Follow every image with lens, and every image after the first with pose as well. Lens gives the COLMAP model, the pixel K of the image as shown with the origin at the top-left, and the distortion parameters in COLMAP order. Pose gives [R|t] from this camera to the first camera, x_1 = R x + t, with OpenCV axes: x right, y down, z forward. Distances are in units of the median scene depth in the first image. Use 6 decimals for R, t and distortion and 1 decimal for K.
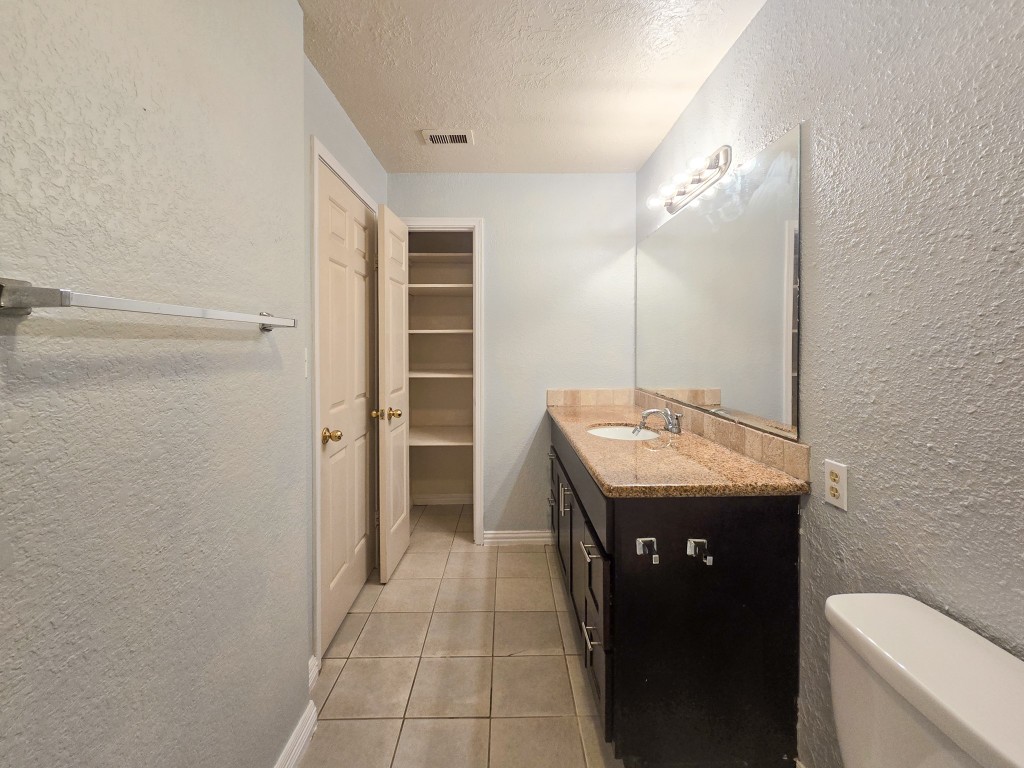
lens RADIAL K [[424.0, 0, 510.4], [0, 424.0, 385.1], [0, 0, 1]] dist [-0.014216, 0.000709]
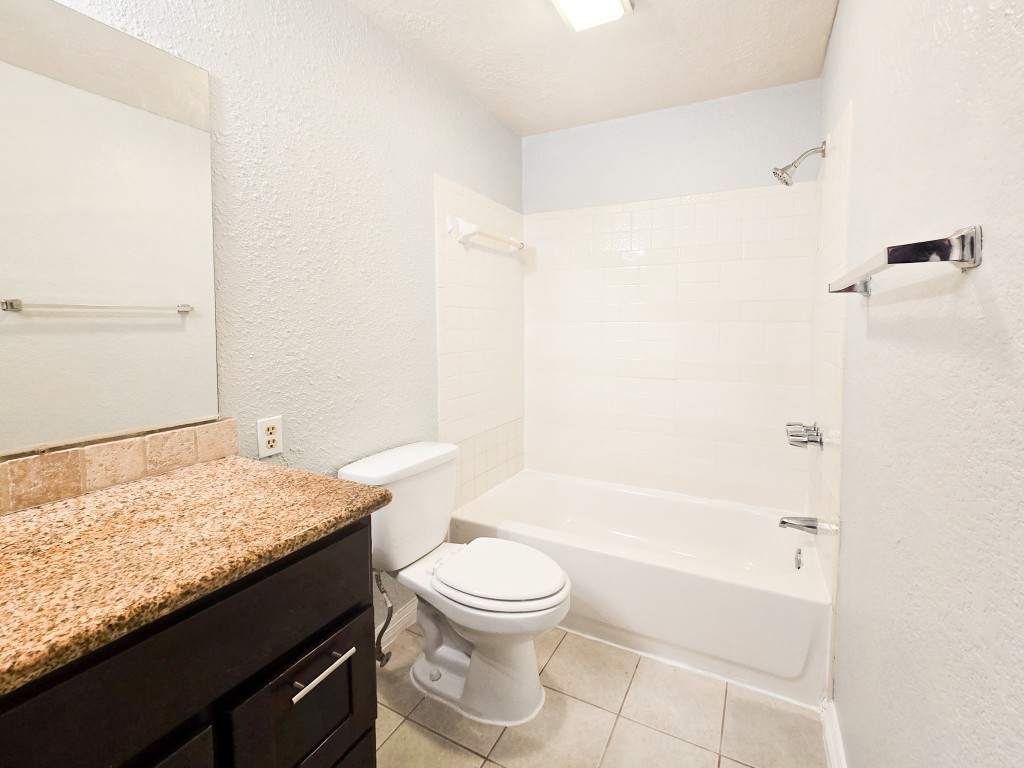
lens RADIAL K [[466.6, 0, 513.1], [0, 466.6, 379.9], [0, 0, 1]] dist [-0.000757, -0.000038]
pose [[-0.867231, -0.055562, 0.494796, -0.466309], [0.048332, 0.979667, 0.194721, -0.145746], [-0.495555, 0.192783, -0.846912, 1.829552]]
